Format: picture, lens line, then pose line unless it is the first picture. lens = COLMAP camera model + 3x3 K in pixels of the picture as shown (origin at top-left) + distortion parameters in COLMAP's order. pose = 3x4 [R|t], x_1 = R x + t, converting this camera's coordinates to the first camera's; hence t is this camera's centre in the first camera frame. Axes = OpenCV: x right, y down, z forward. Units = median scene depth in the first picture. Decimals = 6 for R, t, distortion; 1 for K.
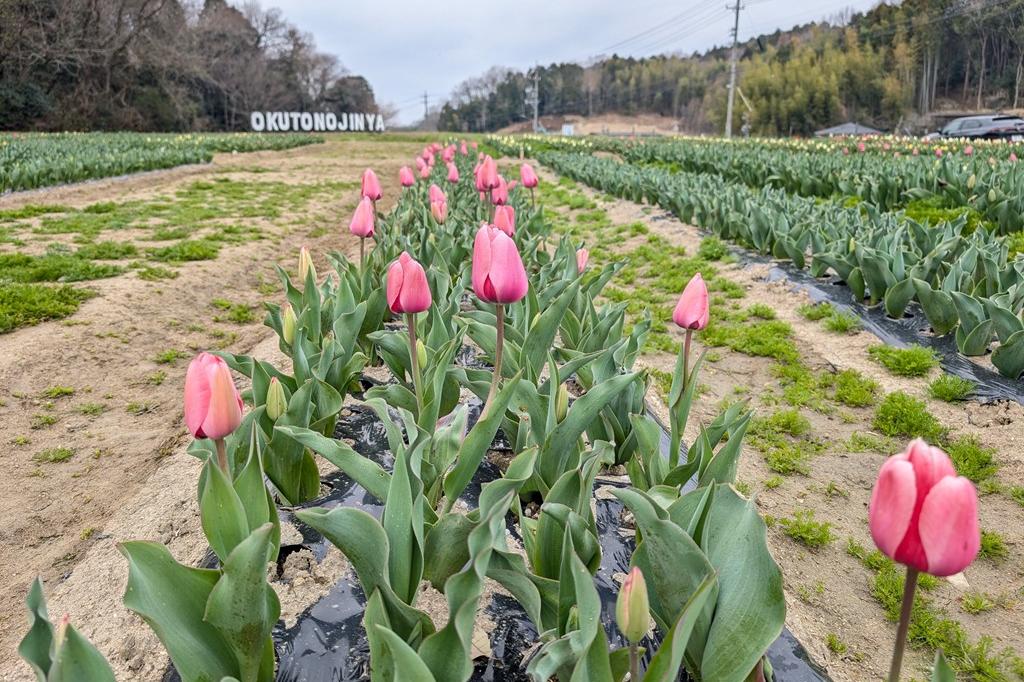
lens RADIAL K [[755.0, 0, 509.3], [0, 755.0, 343.5], [0, 0, 1]] dist [0.003434, 0.004460]
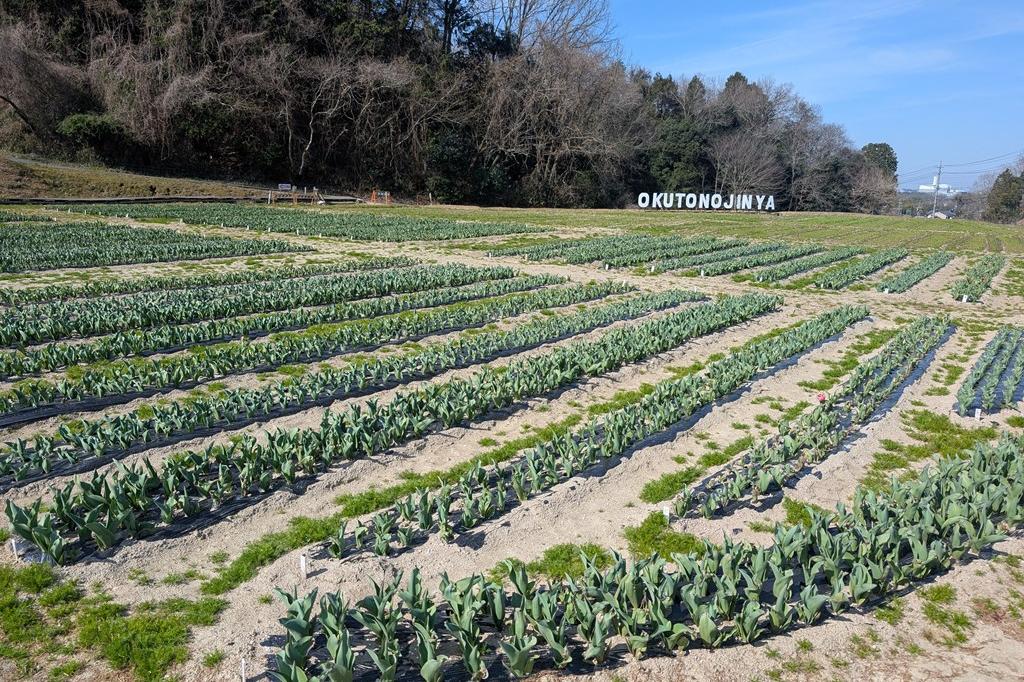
lens RADIAL K [[755.0, 0, 511.1], [0, 755.0, 349.6], [0, 0, 1]] dist [0.003434, 0.004460]
pose [[0.772817, 0.153725, -0.615729, 0.222257], [-0.195844, 0.980635, -0.000980, -0.023598], [0.603654, 0.121344, 0.787957, -0.008136]]
